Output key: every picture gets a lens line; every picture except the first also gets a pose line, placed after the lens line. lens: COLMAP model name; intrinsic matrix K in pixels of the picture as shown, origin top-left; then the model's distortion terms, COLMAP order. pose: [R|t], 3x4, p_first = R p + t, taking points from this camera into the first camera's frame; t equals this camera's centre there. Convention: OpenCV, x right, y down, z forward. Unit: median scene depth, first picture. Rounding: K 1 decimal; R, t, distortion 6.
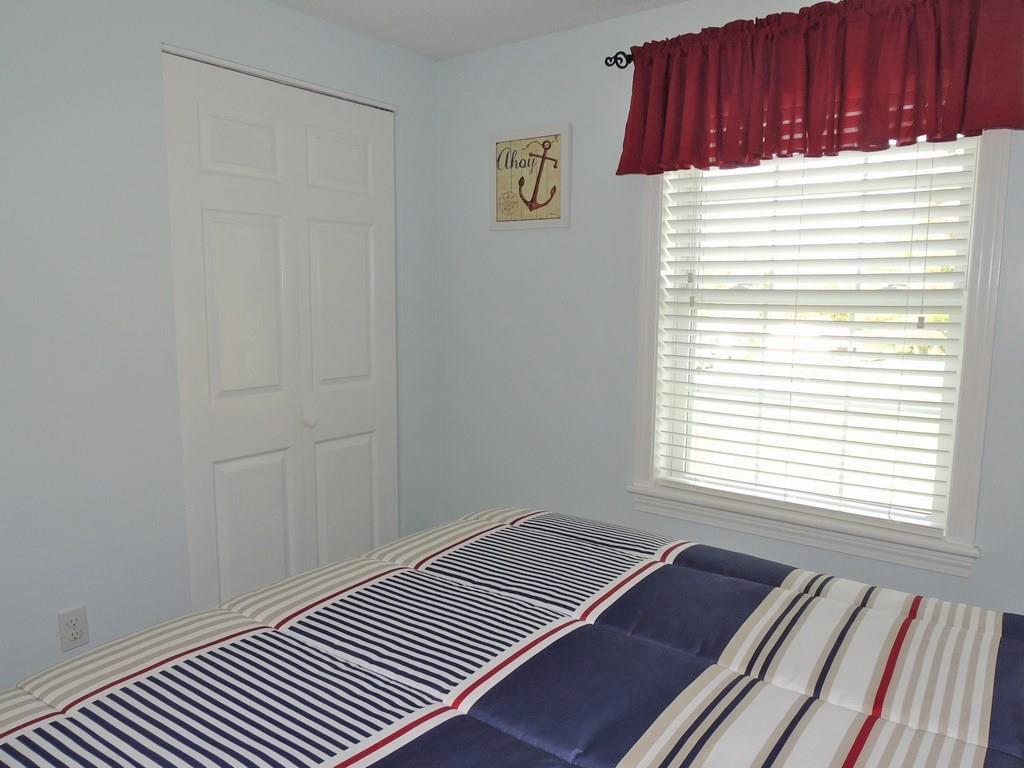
lens RADIAL K [[704.5, 0, 512.0], [0, 704.5, 384.0], [0, 0, 1]] dist [-0.021009, -0.000835]
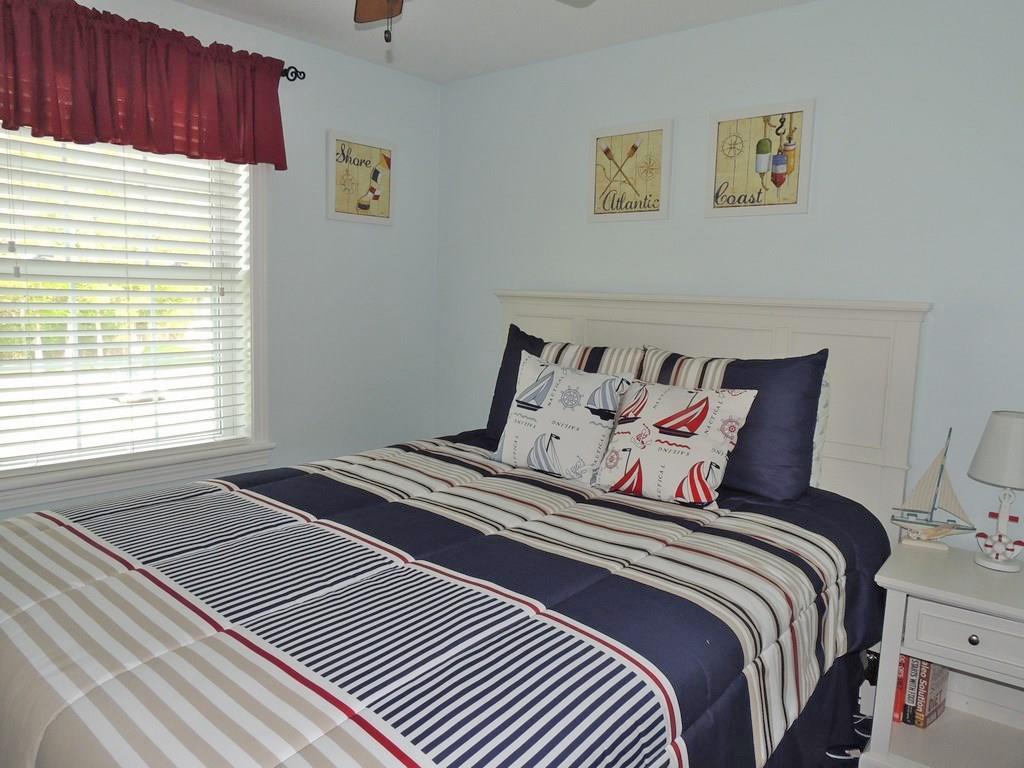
lens RADIAL K [[704.5, 0, 512.0], [0, 704.5, 384.0], [0, 0, 1]] dist [-0.021009, -0.000835]
pose [[0.085437, -0.139123, 0.986583, -0.710635], [0.089014, 0.987309, 0.131517, -0.037642], [-0.992359, 0.076583, 0.096736, 0.299756]]
